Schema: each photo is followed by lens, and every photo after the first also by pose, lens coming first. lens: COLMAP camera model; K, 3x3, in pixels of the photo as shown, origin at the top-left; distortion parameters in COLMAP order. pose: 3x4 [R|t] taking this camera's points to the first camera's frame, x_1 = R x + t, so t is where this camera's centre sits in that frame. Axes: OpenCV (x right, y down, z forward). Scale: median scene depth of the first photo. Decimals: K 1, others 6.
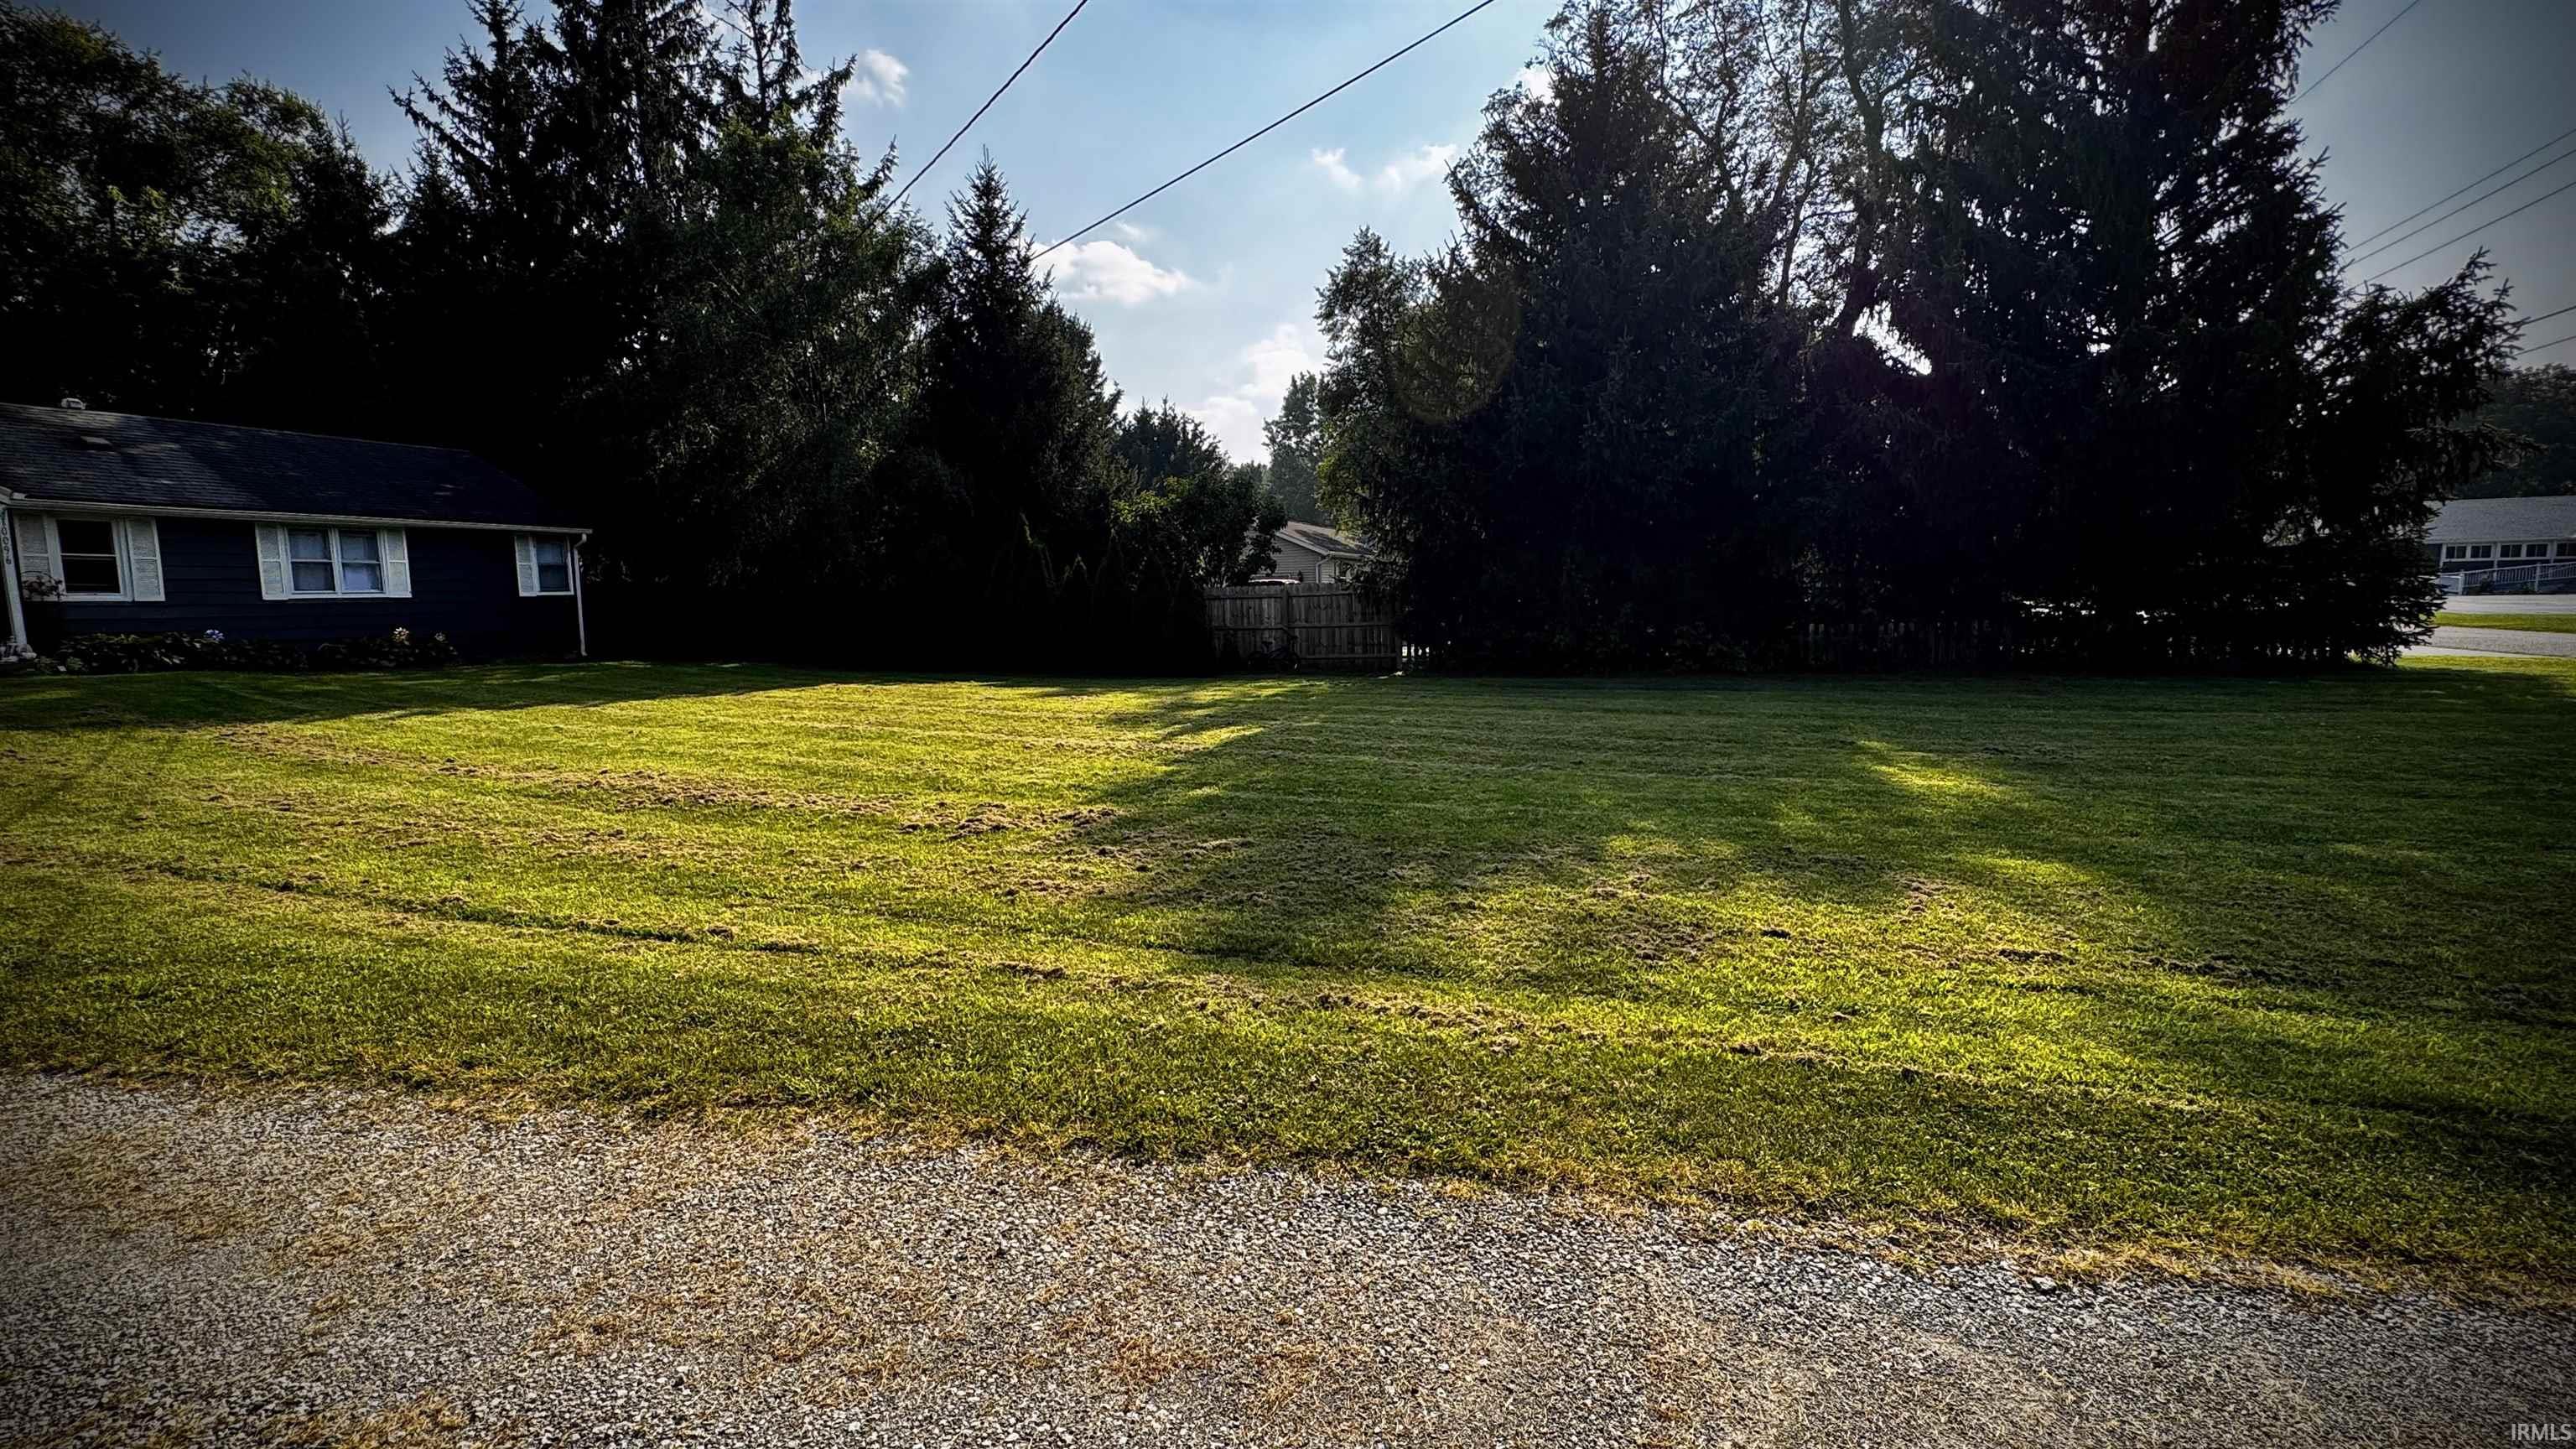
lens RADIAL K [[1095.3, 0, 1288.0], [0, 1095.3, 724.5], [0, 0, 1]] dist [-0.002689, -0.000891]
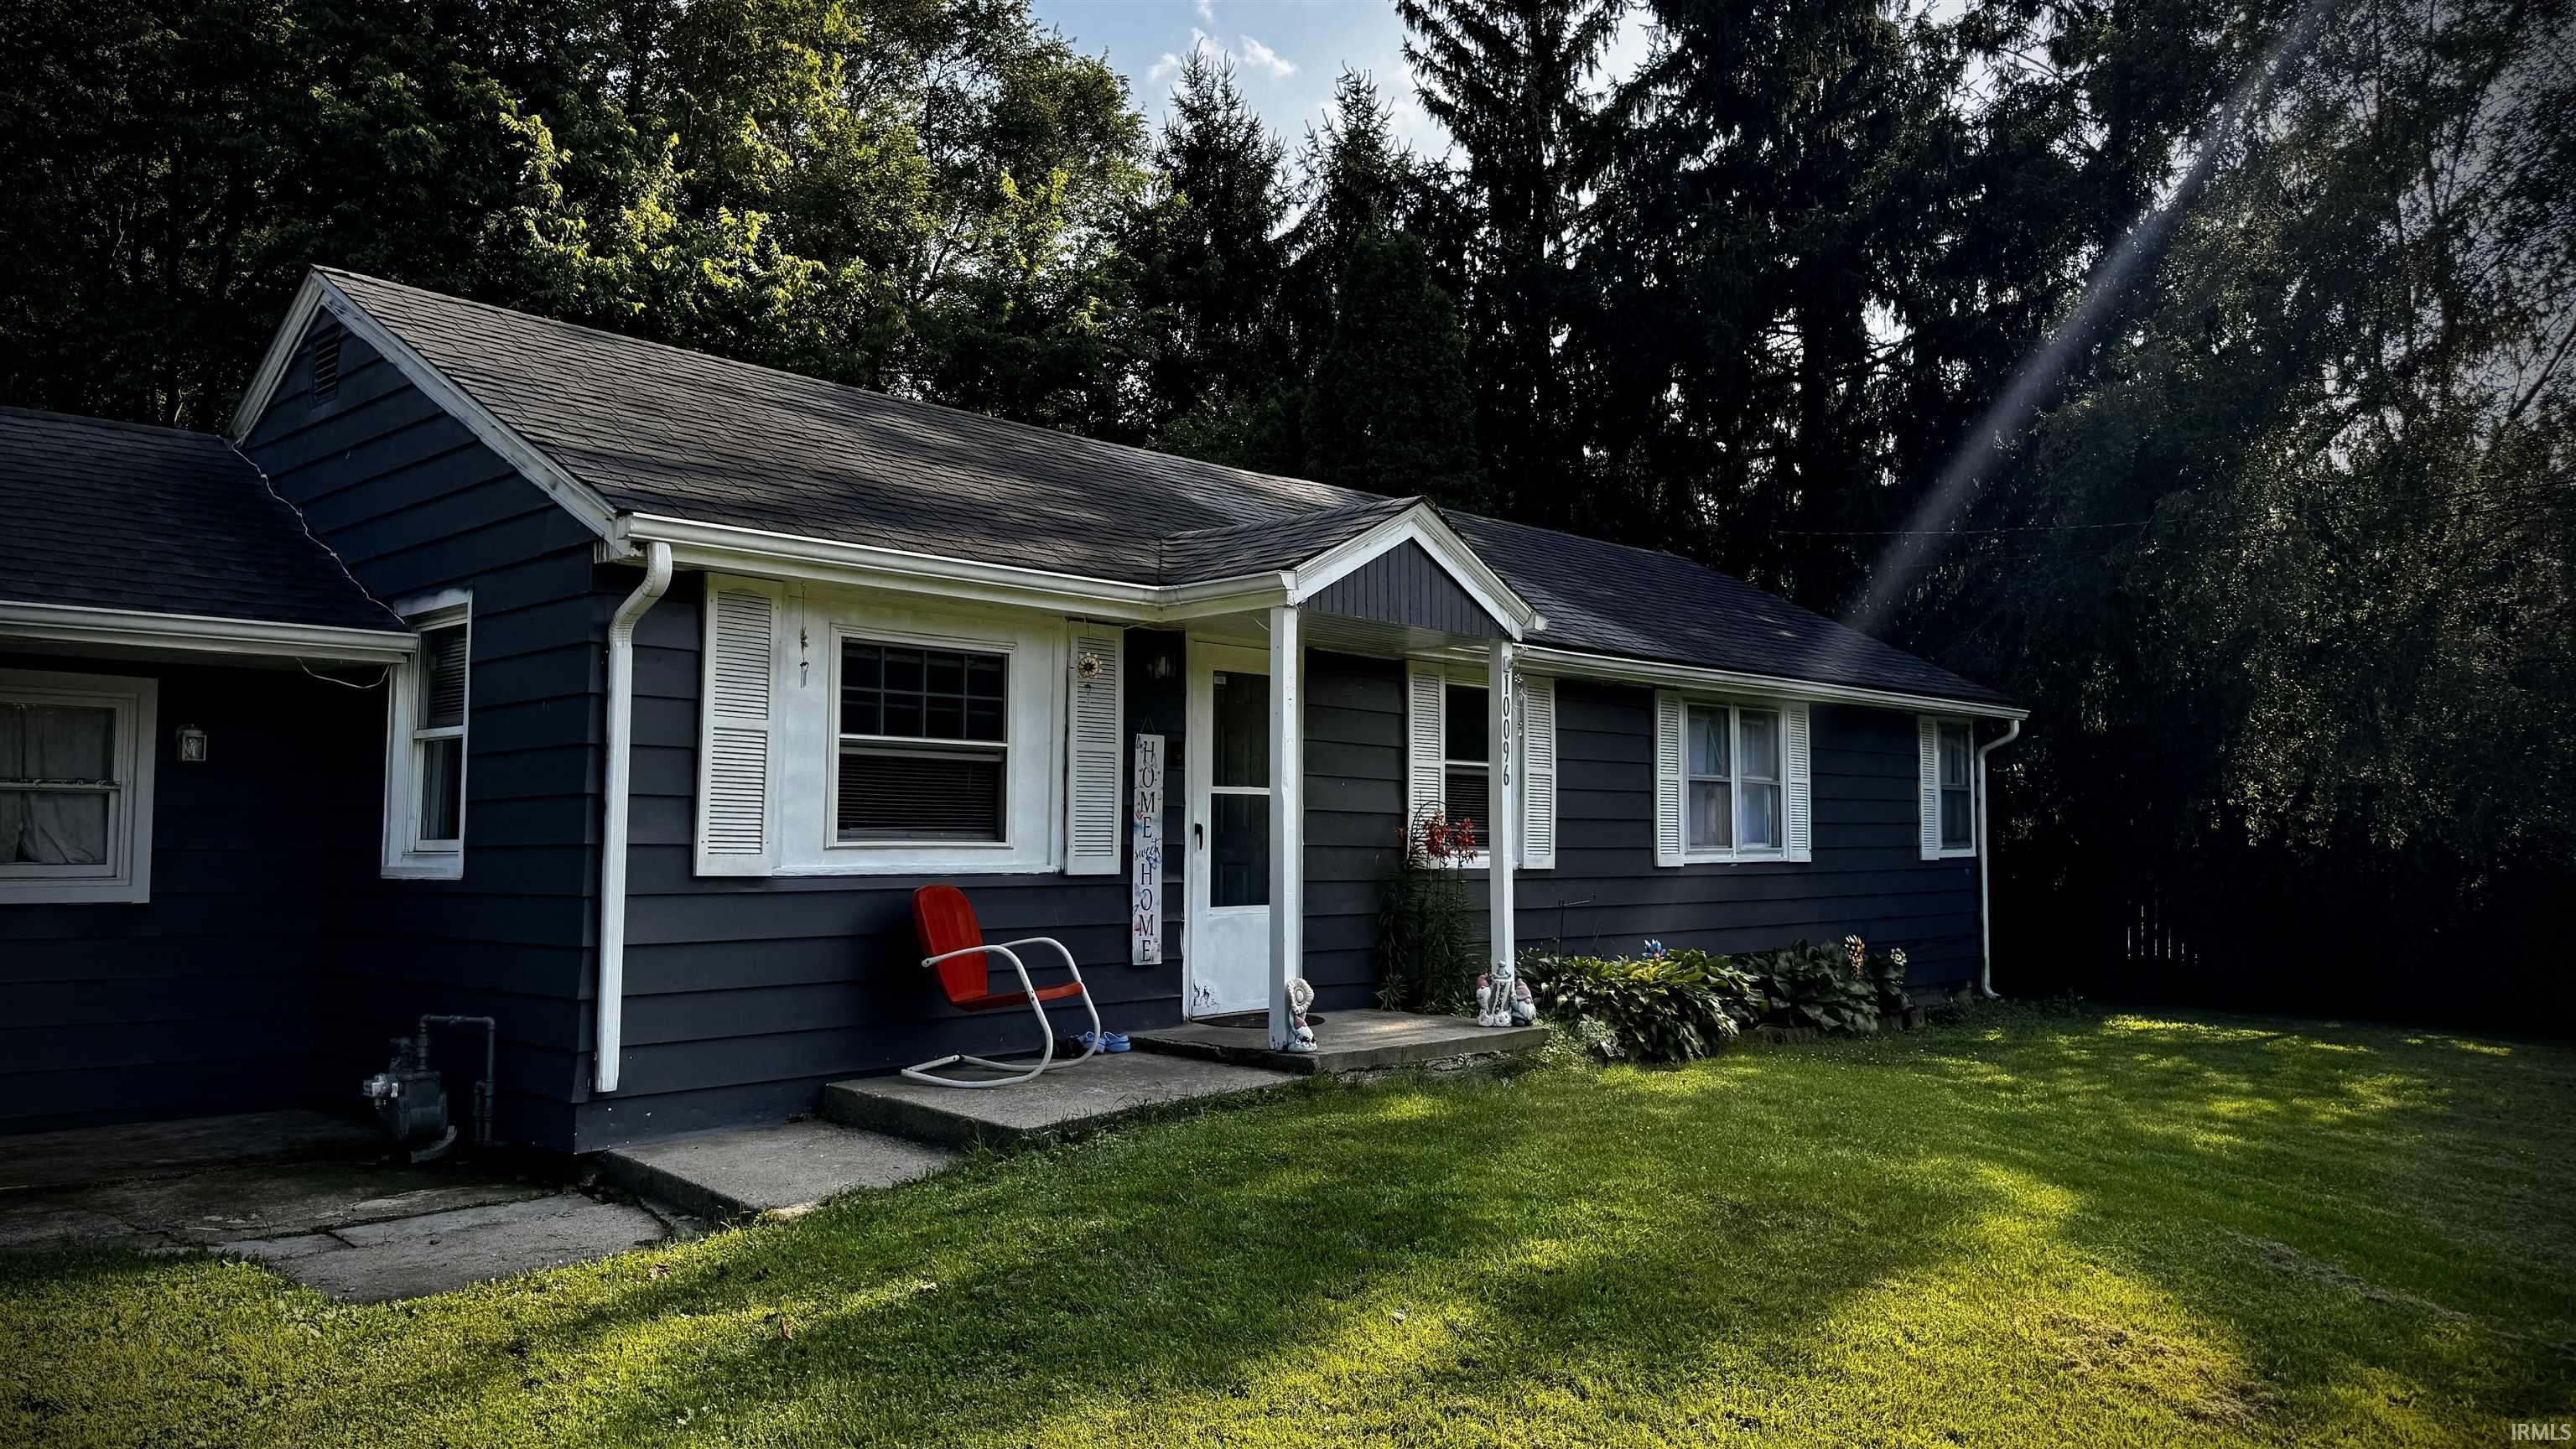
lens RADIAL K [[1839.6, 0, 1288.0], [0, 1839.6, 724.5], [0, 0, 1]] dist [0.082173, -0.091085]
pose [[0.912568, -0.009372, -0.408817, -0.609445], [-0.063695, 0.984277, -0.164745, -0.031278], [0.403933, 0.176381, 0.897623, 0.214354]]
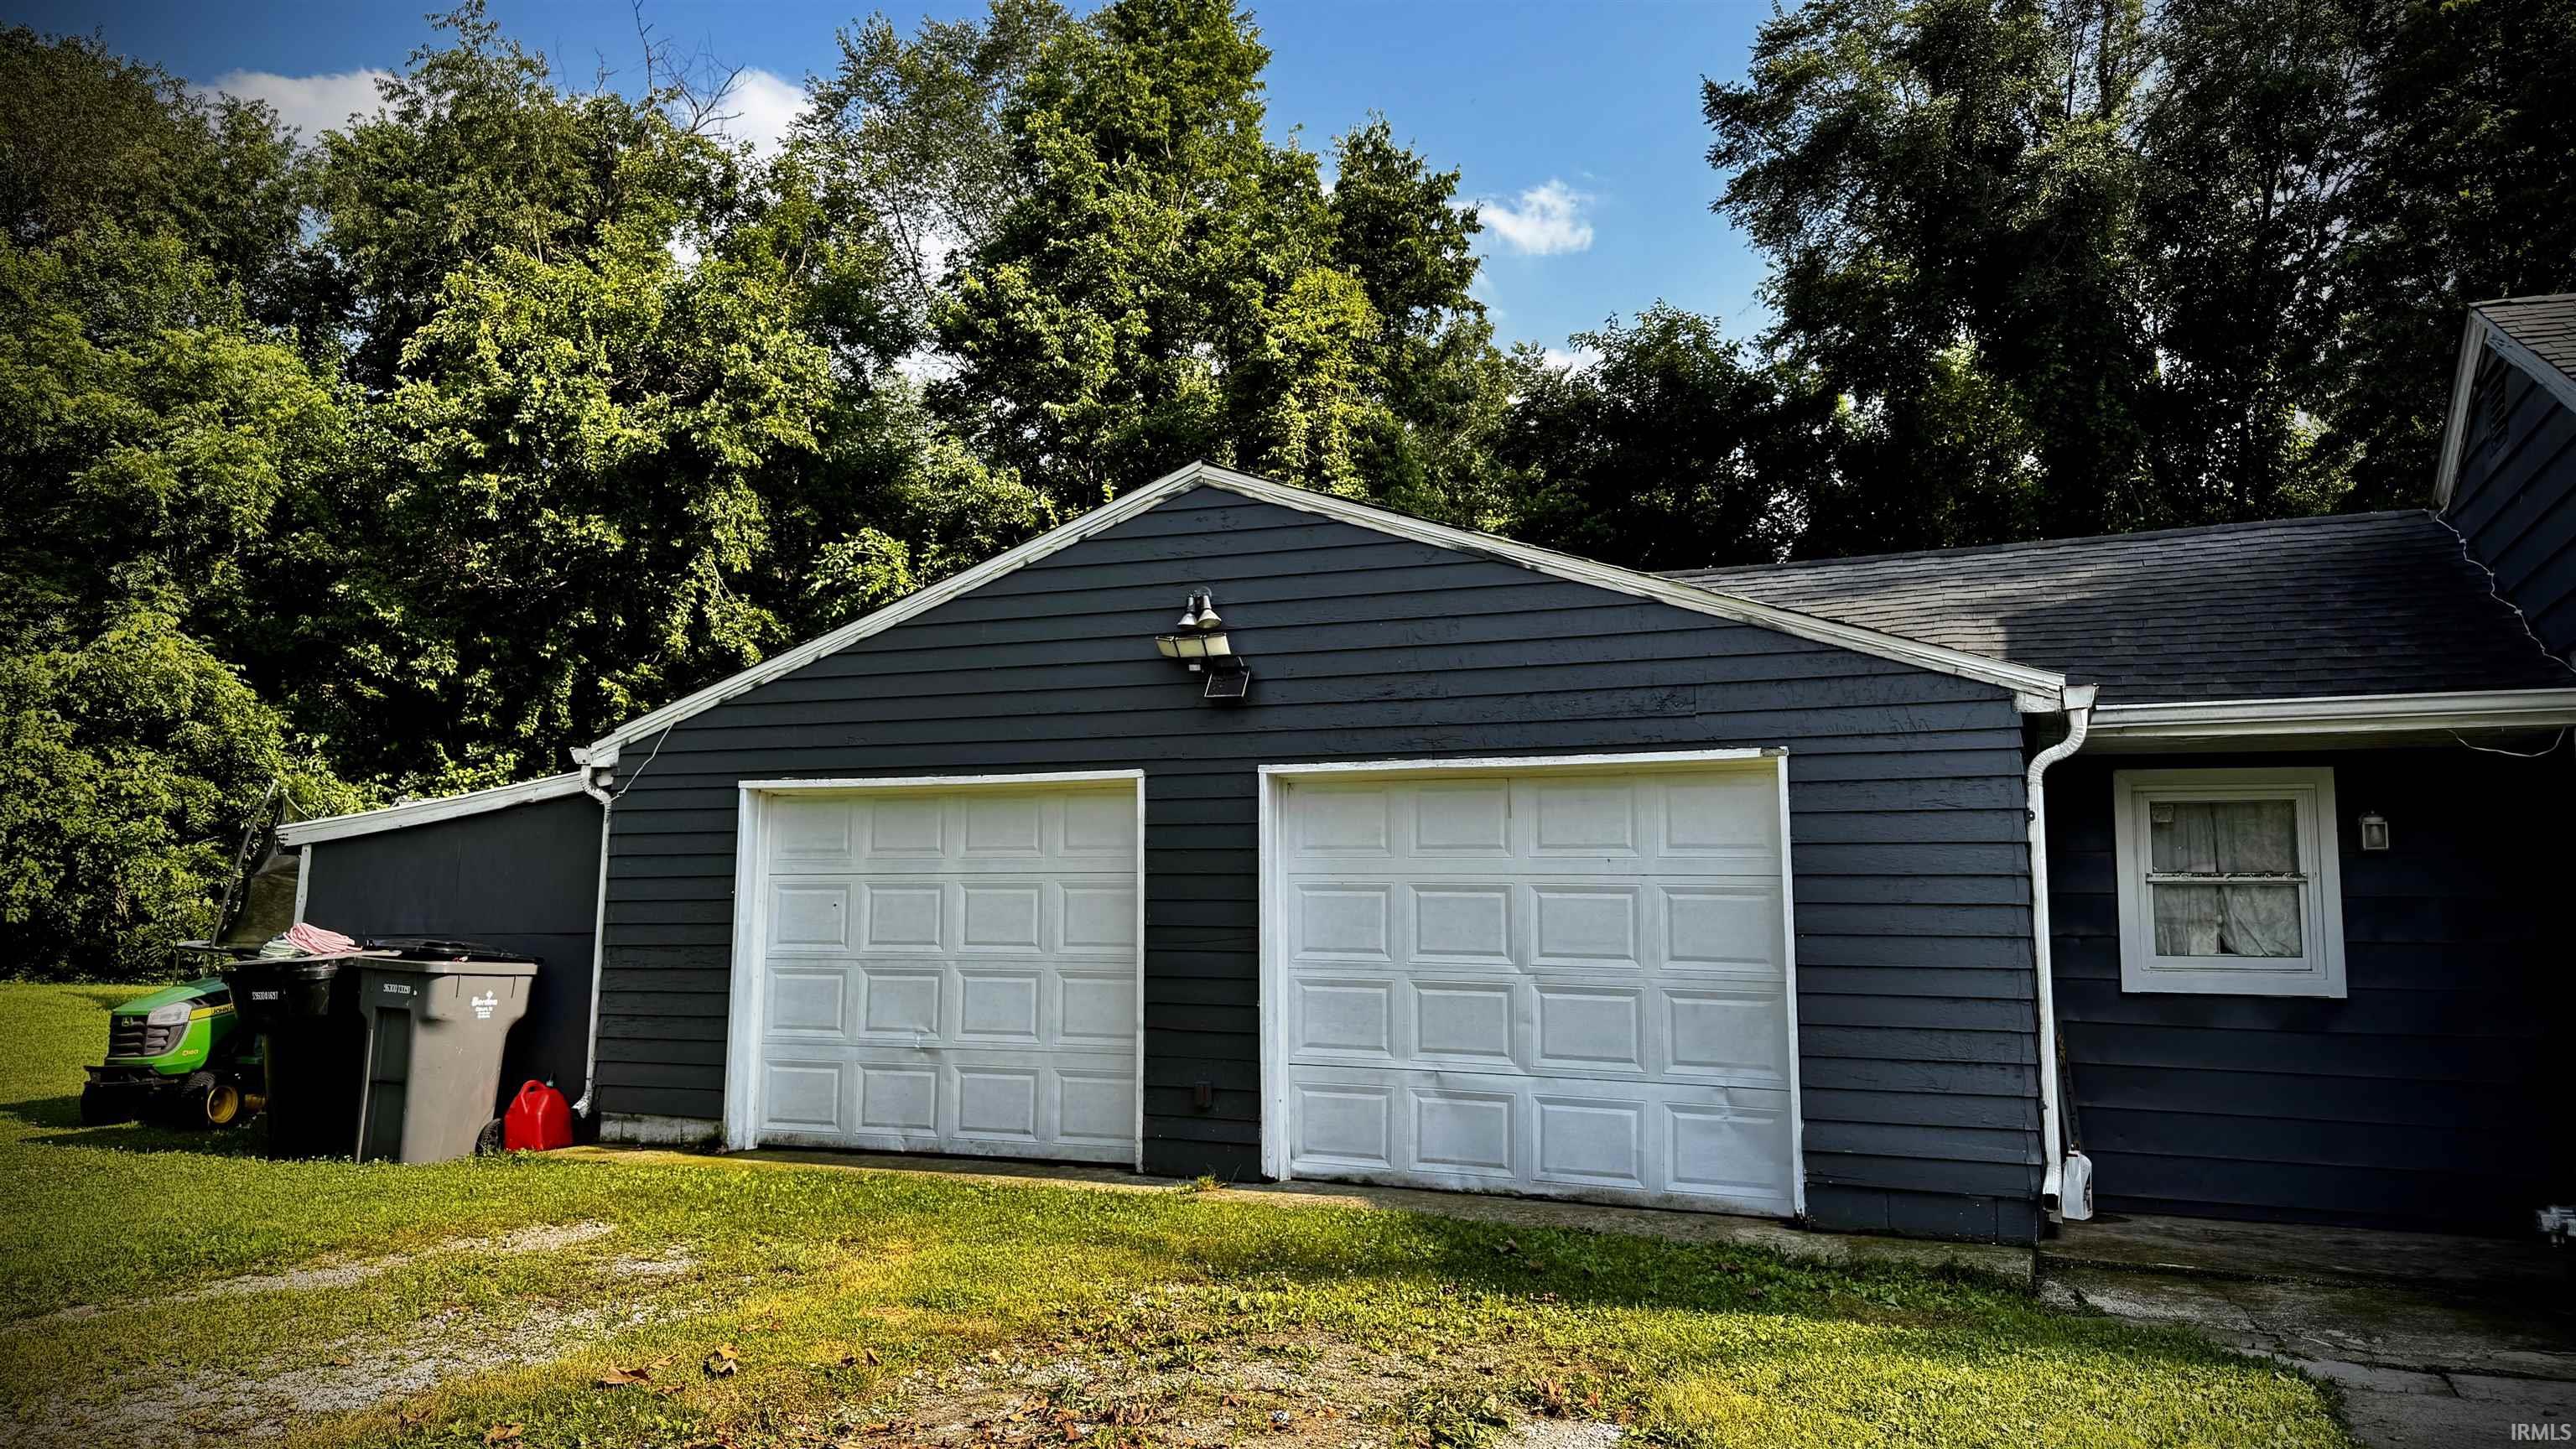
lens RADIAL K [[1839.6, 0, 1288.0], [0, 1839.6, 724.5], [0, 0, 1]] dist [0.082173, -0.091085]
pose [[-0.048503, -0.102120, -0.993589, -0.594512], [-0.126463, 0.987382, -0.095309, -0.035311], [0.990785, 0.121029, -0.060805, 0.279203]]
